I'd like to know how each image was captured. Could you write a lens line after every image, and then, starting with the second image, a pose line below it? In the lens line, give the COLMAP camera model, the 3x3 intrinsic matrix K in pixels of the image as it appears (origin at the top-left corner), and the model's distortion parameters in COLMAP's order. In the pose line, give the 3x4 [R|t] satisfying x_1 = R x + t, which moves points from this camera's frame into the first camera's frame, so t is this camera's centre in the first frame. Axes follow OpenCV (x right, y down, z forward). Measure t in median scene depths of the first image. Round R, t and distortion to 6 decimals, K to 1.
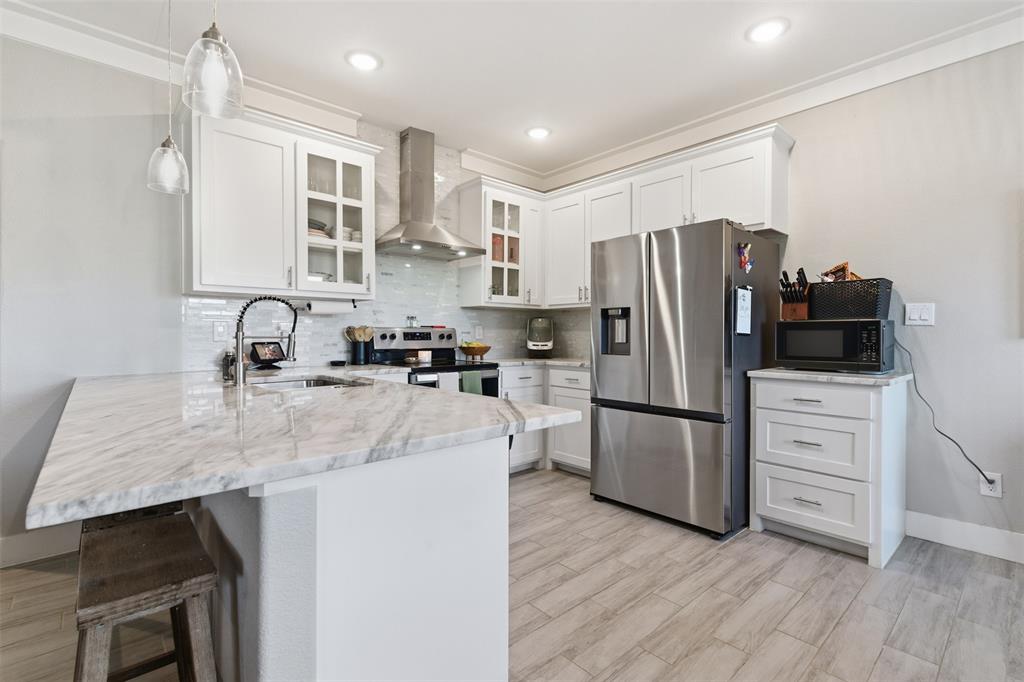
lens RADIAL K [[466.0, 0, 508.0], [0, 466.0, 335.3], [0, 0, 1]] dist [0.004202, -0.000540]
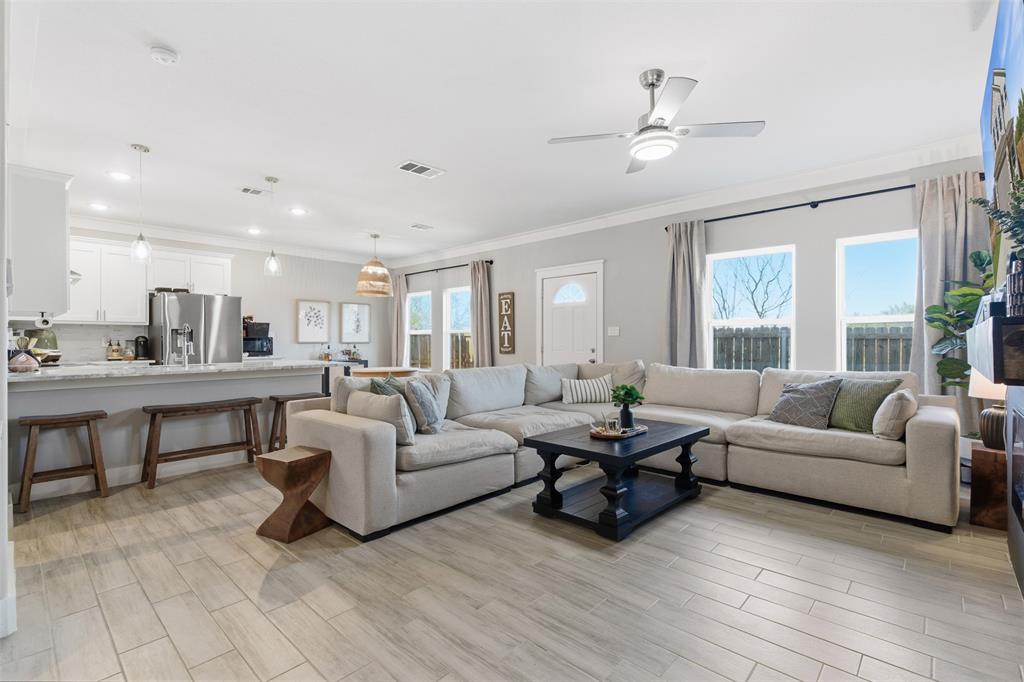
lens RADIAL K [[466.0, 0, 508.0], [0, 466.0, 335.3], [0, 0, 1]] dist [0.004202, -0.000540]
pose [[-0.093336, 0.010737, 0.995577, -1.716939], [0.005931, 0.999930, -0.010228, -0.008062], [-0.995617, 0.004950, -0.093394, -0.148495]]
